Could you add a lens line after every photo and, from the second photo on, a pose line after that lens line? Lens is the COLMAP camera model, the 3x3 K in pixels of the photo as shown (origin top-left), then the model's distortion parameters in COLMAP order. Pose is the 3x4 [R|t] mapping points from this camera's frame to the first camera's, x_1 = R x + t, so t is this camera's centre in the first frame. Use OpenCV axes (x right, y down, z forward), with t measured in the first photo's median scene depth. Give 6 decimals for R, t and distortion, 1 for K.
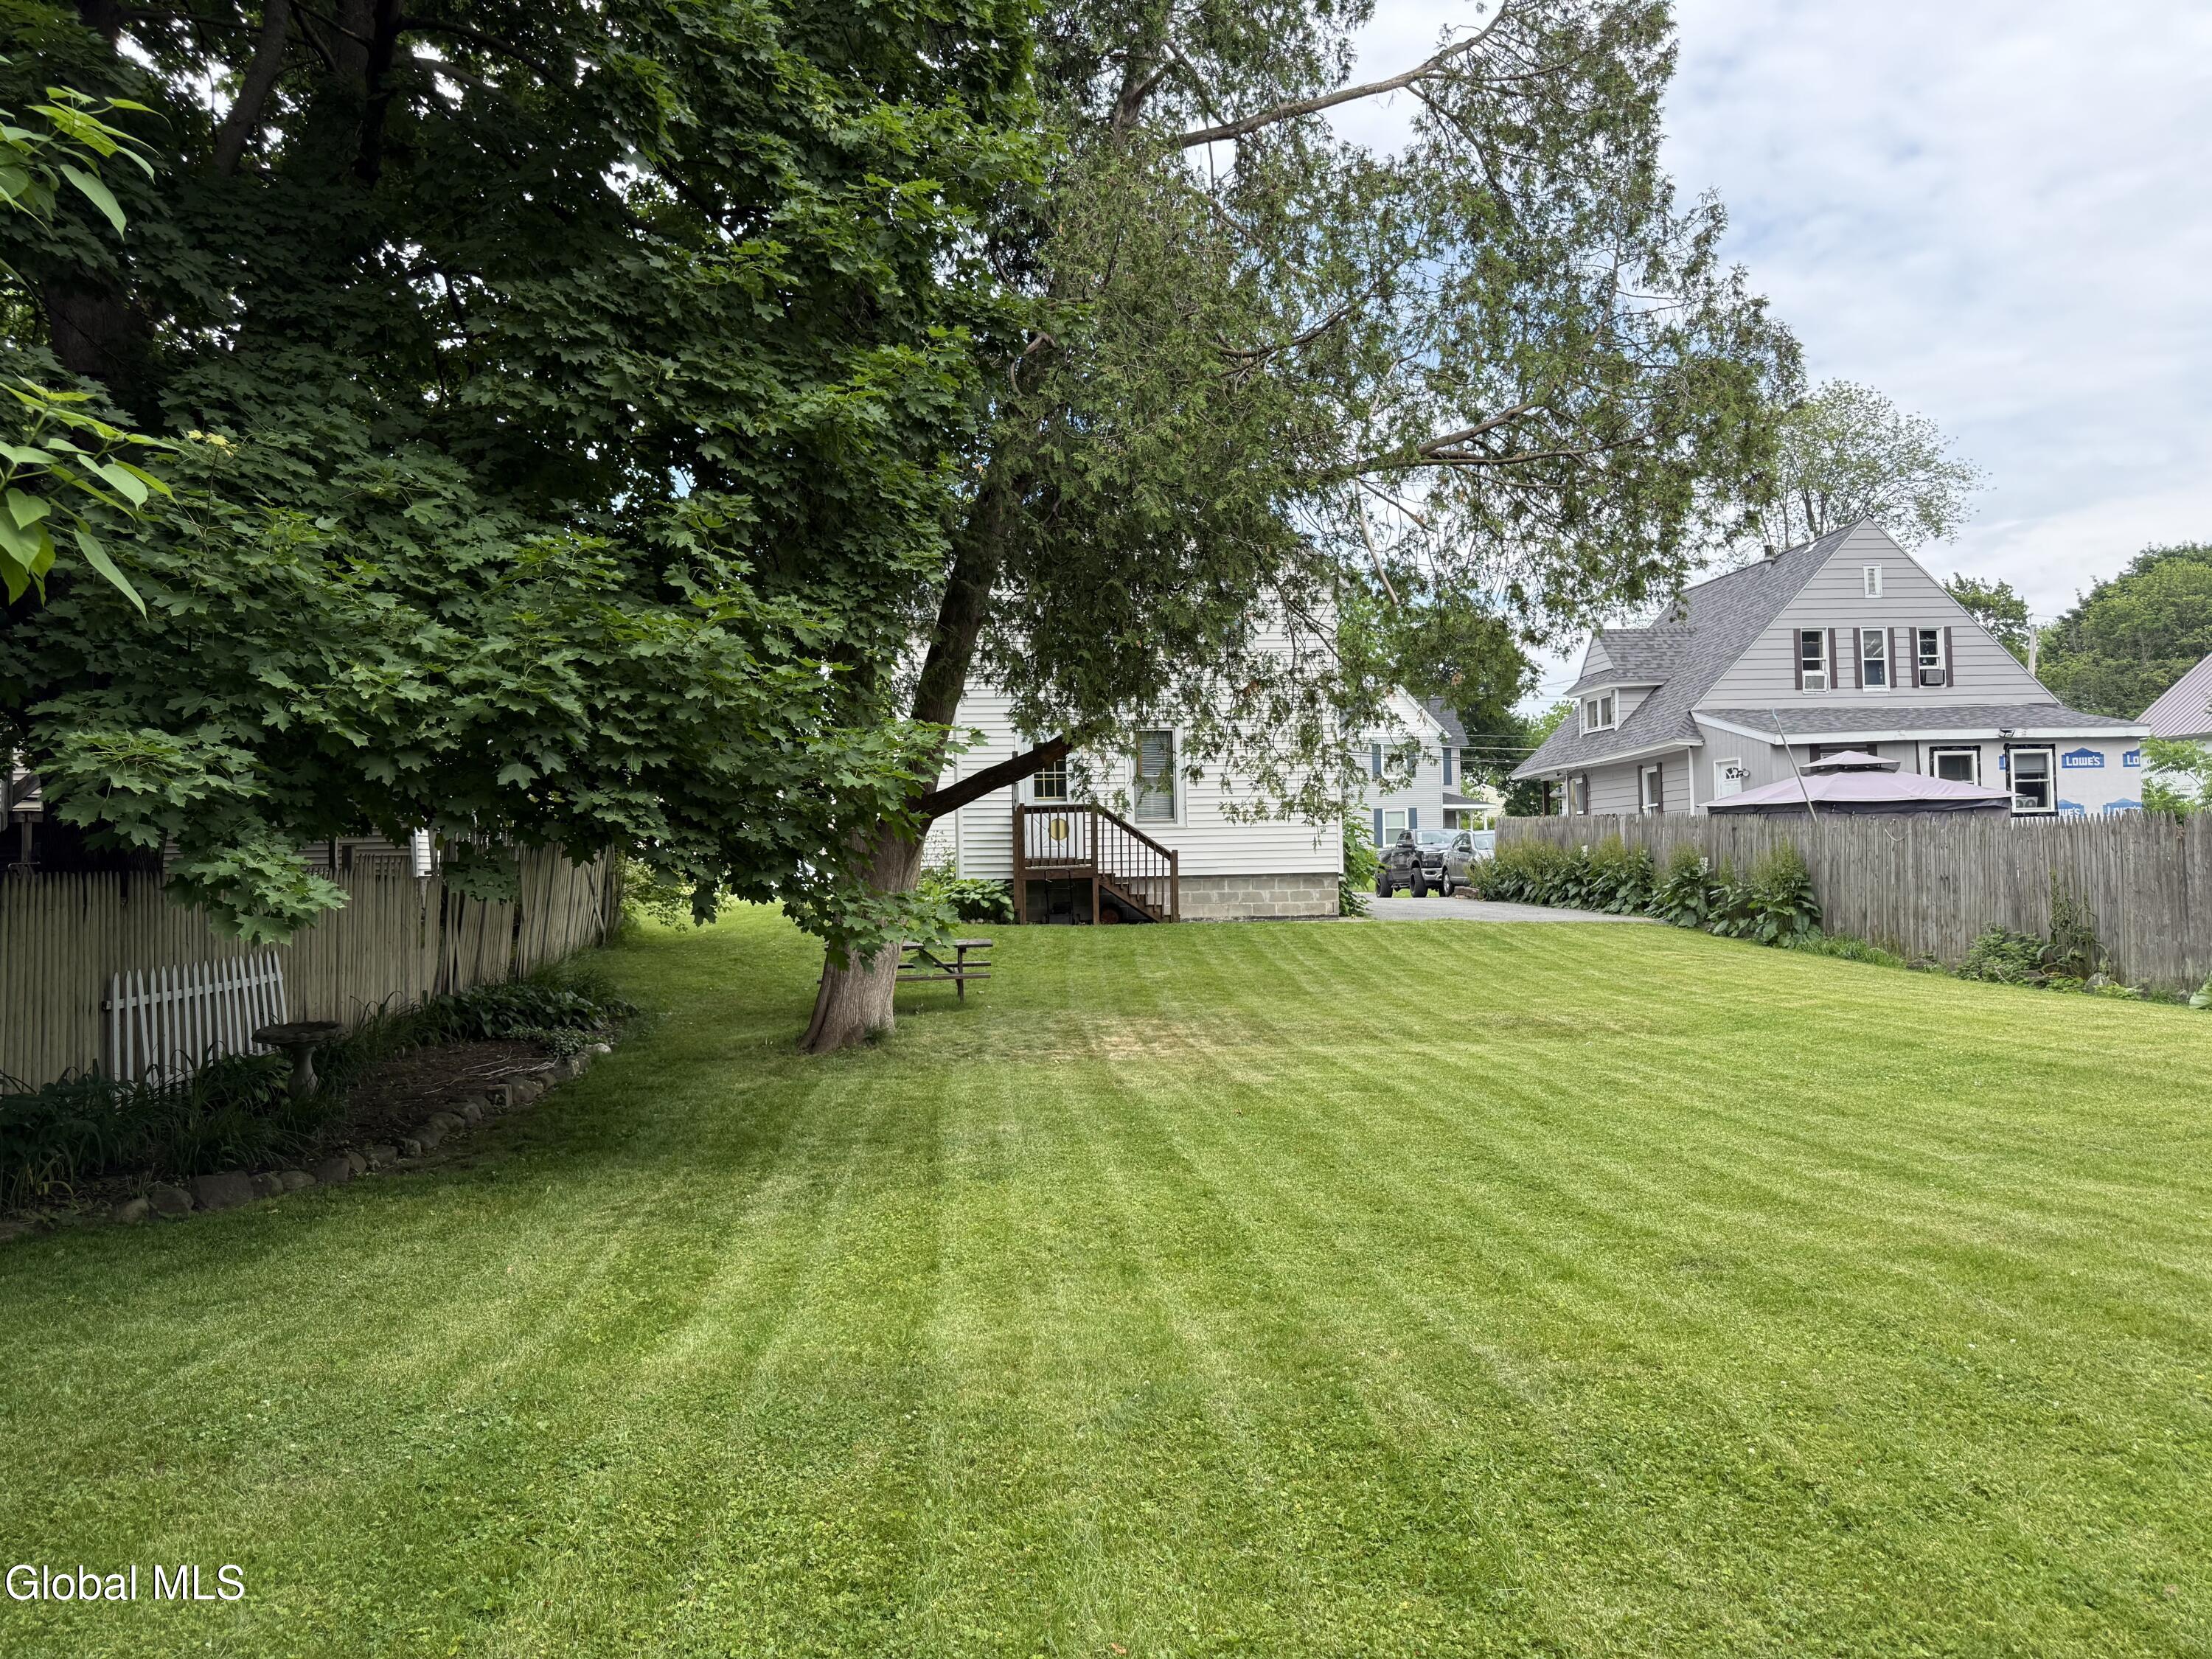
lens RADIAL K [[1586.2, 0, 1105.3], [0, 1586.2, 827.4], [0, 0, 1]] dist [0.027829, -0.035451]
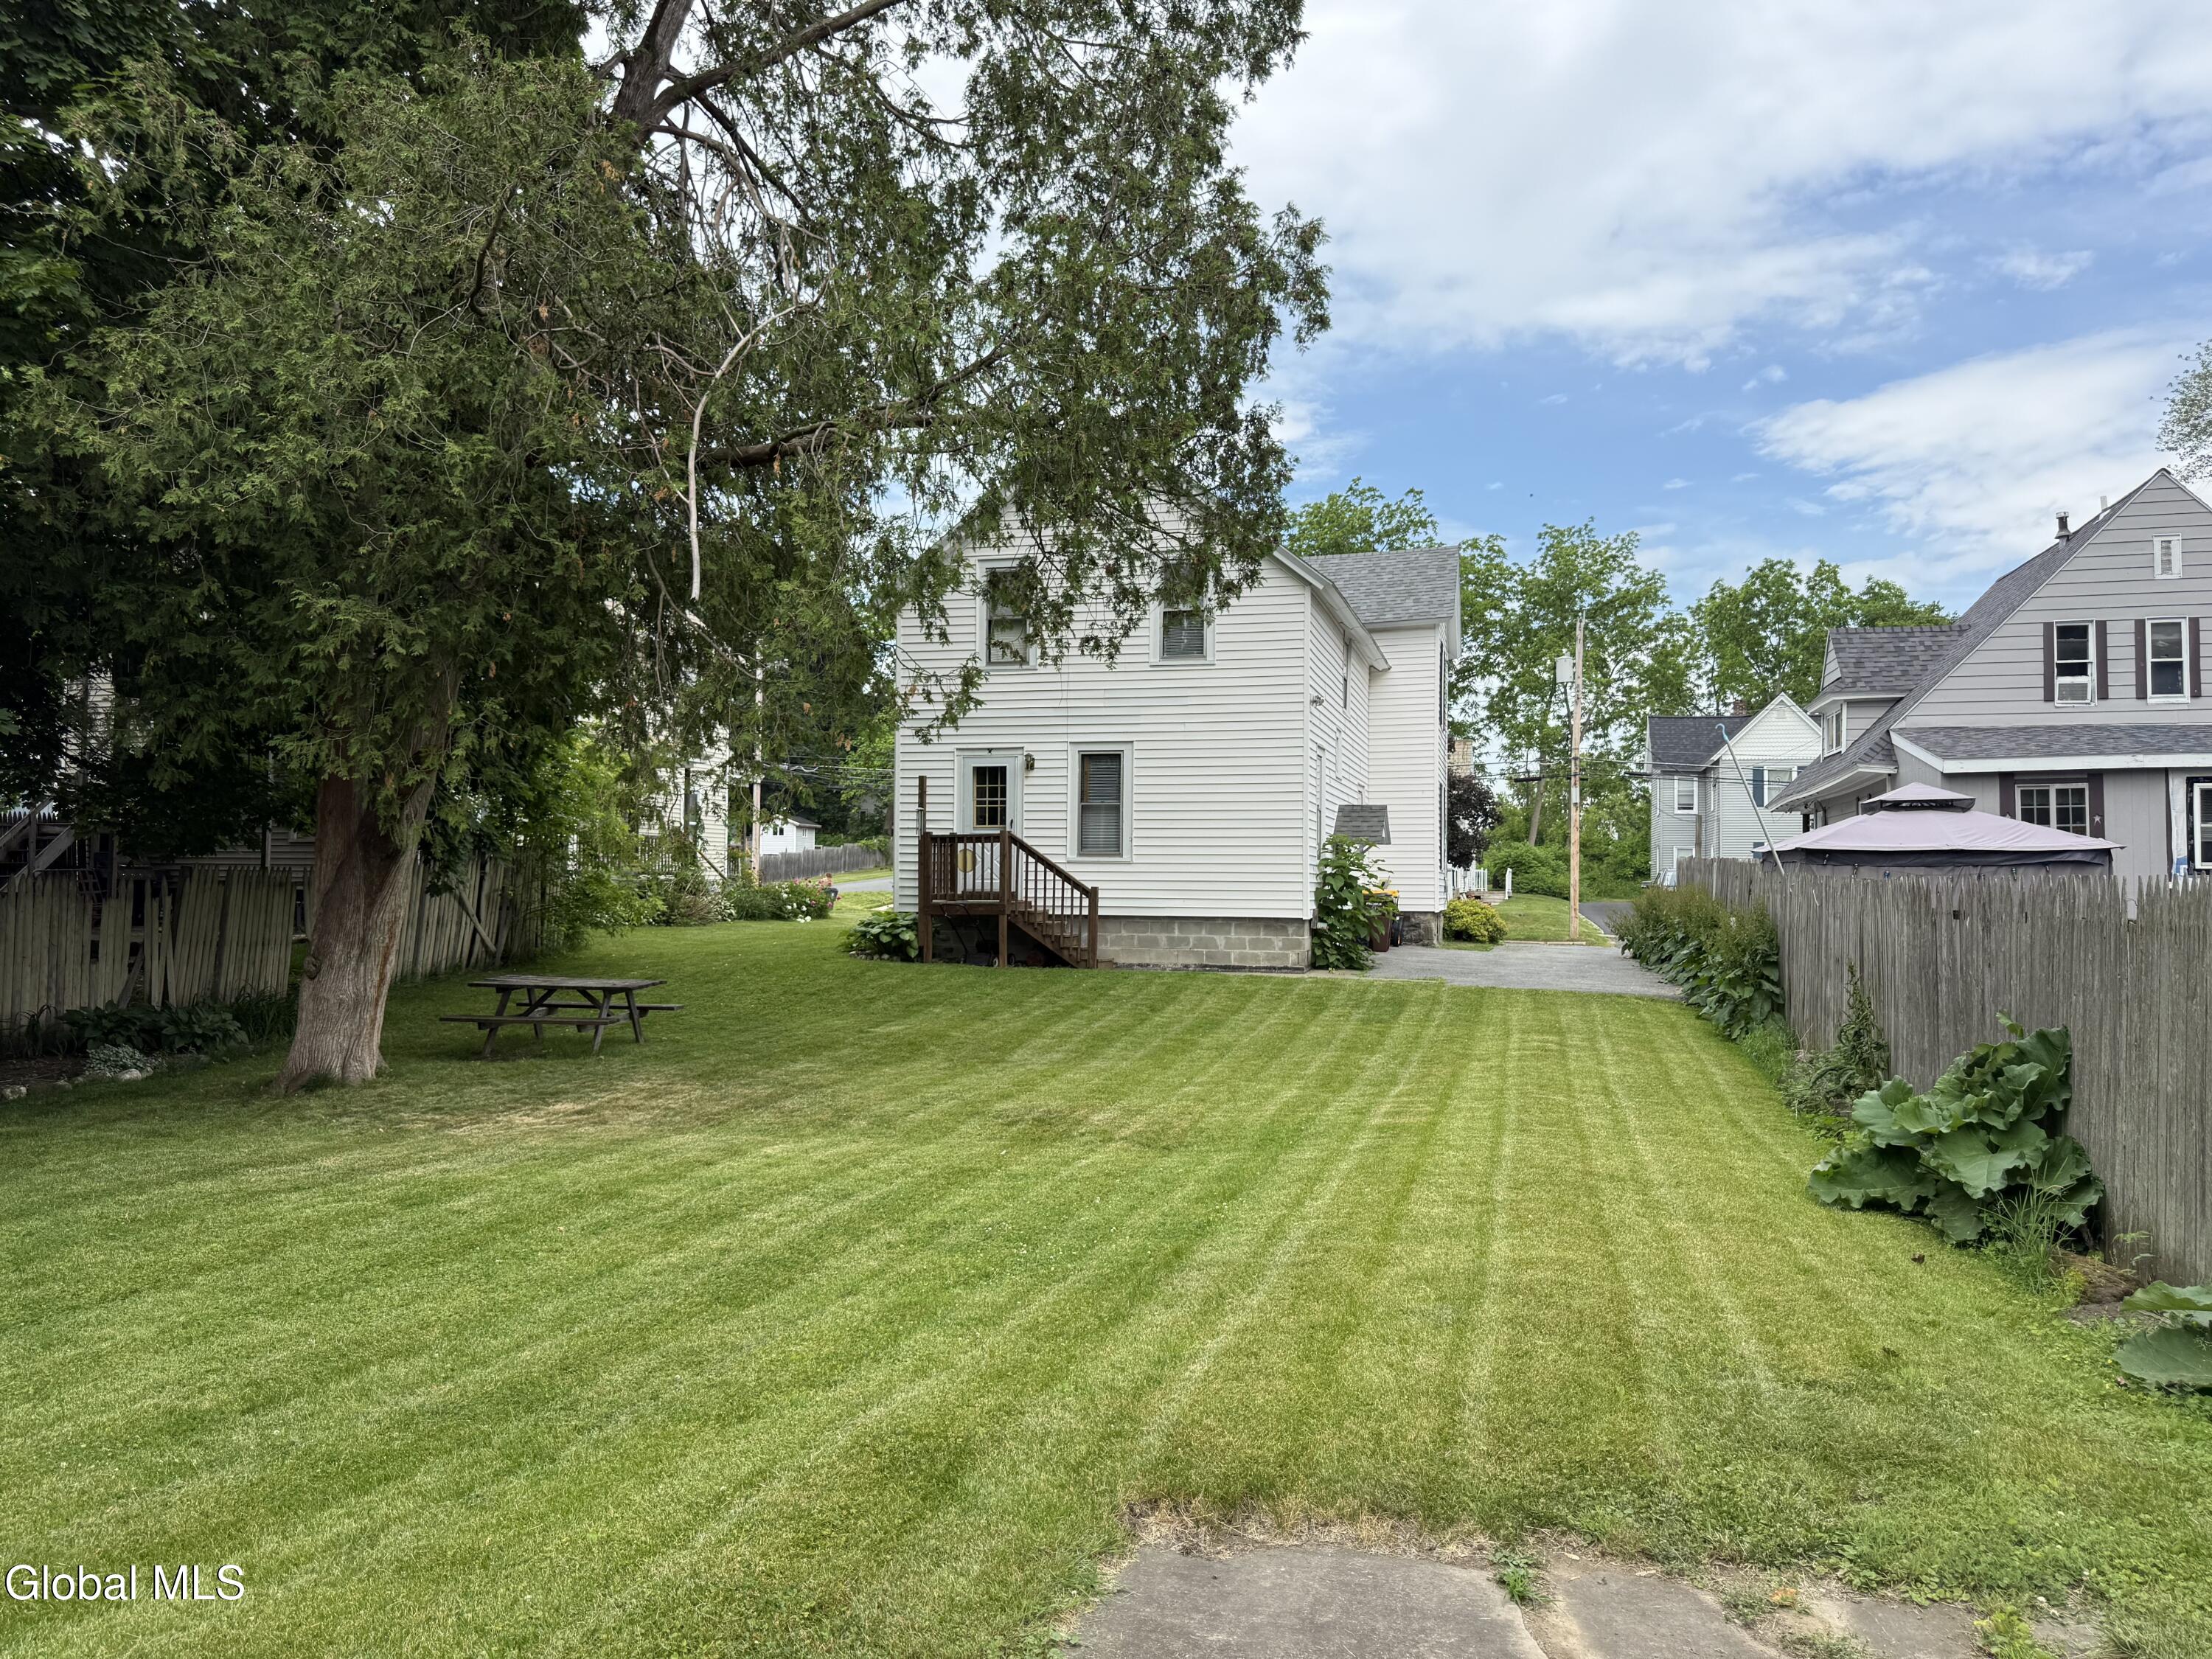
lens RADIAL K [[1586.2, 0, 1107.5], [0, 1586.2, 822.9], [0, 0, 1]] dist [0.027829, -0.035451]
pose [[0.939670, 0.016972, -0.341660, 0.348038], [-0.022475, 0.999673, -0.012156, -0.010776], [0.341342, 0.019101, 0.939745, 0.157624]]
